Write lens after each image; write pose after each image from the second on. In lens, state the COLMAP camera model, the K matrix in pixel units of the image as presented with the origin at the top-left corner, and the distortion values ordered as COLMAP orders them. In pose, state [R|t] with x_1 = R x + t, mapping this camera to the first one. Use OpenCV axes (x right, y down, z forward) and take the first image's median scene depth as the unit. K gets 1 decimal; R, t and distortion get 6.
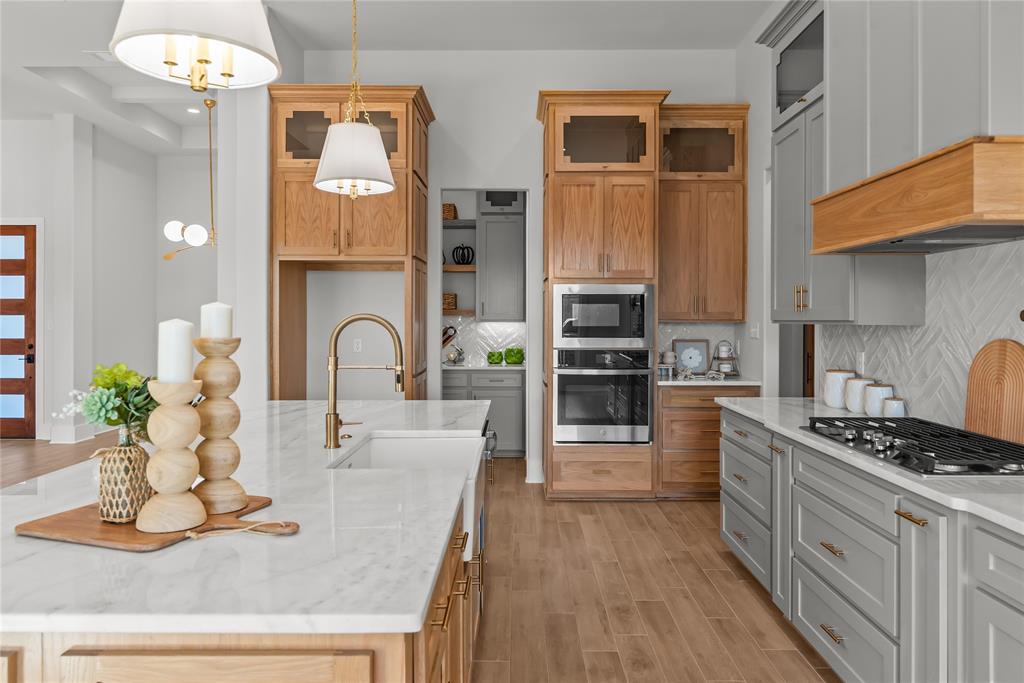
lens RADIAL K [[696.8, 0, 532.2], [0, 696.8, 326.4], [0, 0, 1]] dist [0.004021, 0.000351]
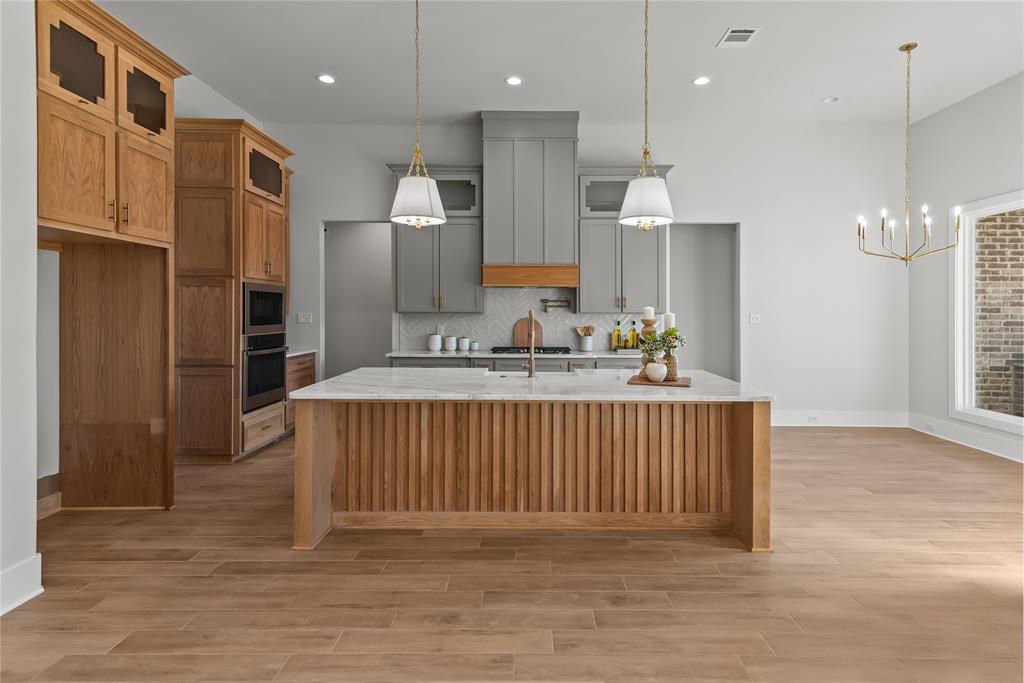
lens RADIAL K [[476.2, 0, 523.8], [0, 476.2, 311.1], [0, 0, 1]] dist [0.013011, 0.000224]
pose [[0.017219, -0.000547, 0.999852, -0.955149], [0.006542, 0.999979, 0.000434, -0.008168], [-0.999830, 0.006534, 0.017223, 0.595644]]
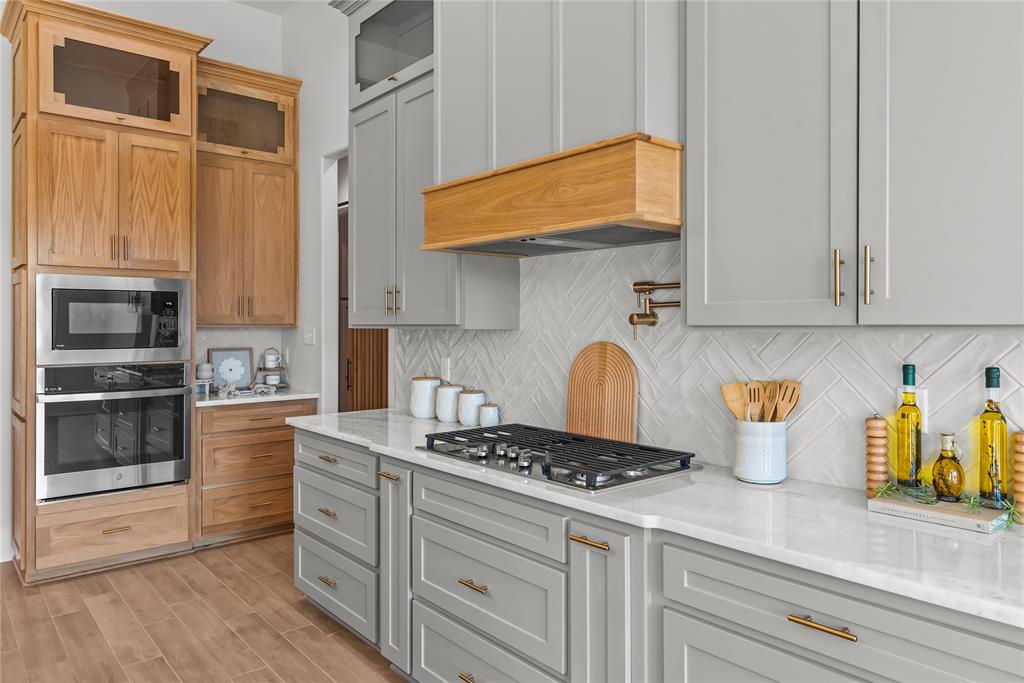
lens RADIAL K [[696.8, 0, 532.2], [0, 696.8, 326.4], [0, 0, 1]] dist [0.004021, 0.000351]
pose [[0.764679, -0.004604, 0.644395, -0.045533], [0.008827, 0.999955, -0.003330, -0.001424], [-0.644351, 0.008235, 0.764685, 0.169553]]
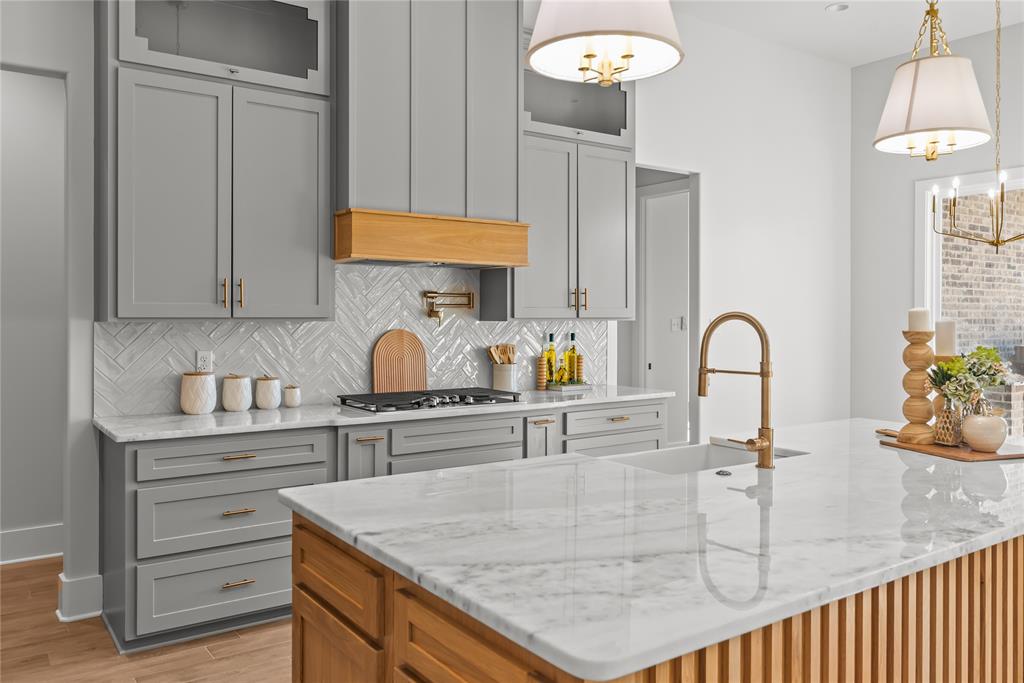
lens RADIAL K [[777.6, 0, 508.0], [0, 777.6, 311.2], [0, 0, 1]] dist [0.023703, 0.003638]
pose [[-0.559506, 0.002238, 0.828823, -0.541571], [0.004819, 0.999988, 0.000553, -0.012538], [-0.828812, 0.004304, -0.559510, 1.070658]]
